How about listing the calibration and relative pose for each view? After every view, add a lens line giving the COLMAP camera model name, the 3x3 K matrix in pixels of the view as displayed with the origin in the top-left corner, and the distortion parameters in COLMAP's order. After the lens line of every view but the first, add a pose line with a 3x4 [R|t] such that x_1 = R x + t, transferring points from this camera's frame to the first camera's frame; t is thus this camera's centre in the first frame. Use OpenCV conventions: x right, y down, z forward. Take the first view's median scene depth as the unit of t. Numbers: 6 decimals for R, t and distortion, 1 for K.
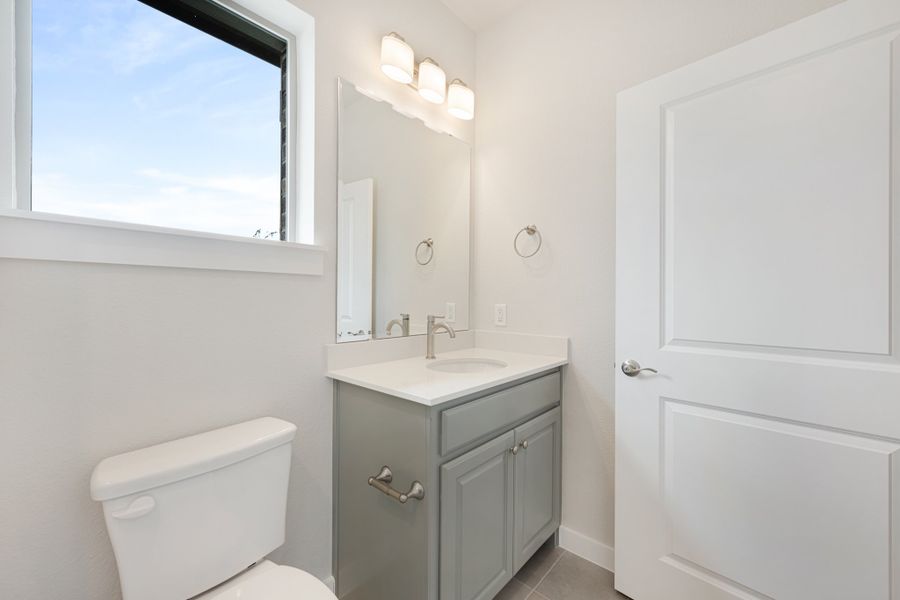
lens RADIAL K [[358.3, 0, 449.8], [0, 358.3, 303.0], [0, 0, 1]] dist [-0.000737, -0.000095]
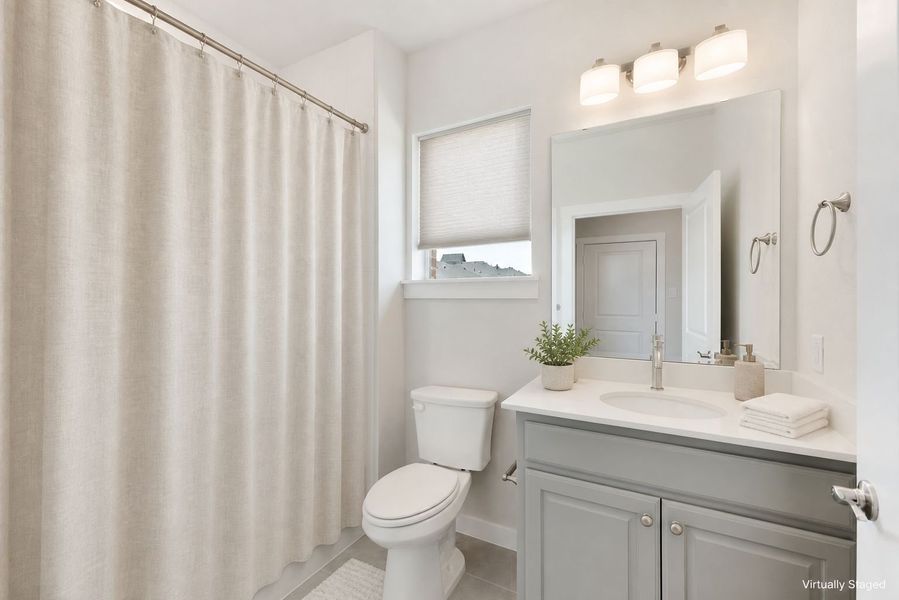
lens RADIAL K [[357.9, 0, 449.3], [0, 357.9, 303.0], [0, 0, 1]] dist [-0.000737, -0.000095]
pose [[0.245656, 0.011329, -0.969291, 0.682623], [-0.013968, 0.999869, 0.008146, -0.055561], [0.969256, 0.011538, 0.245782, 0.308186]]
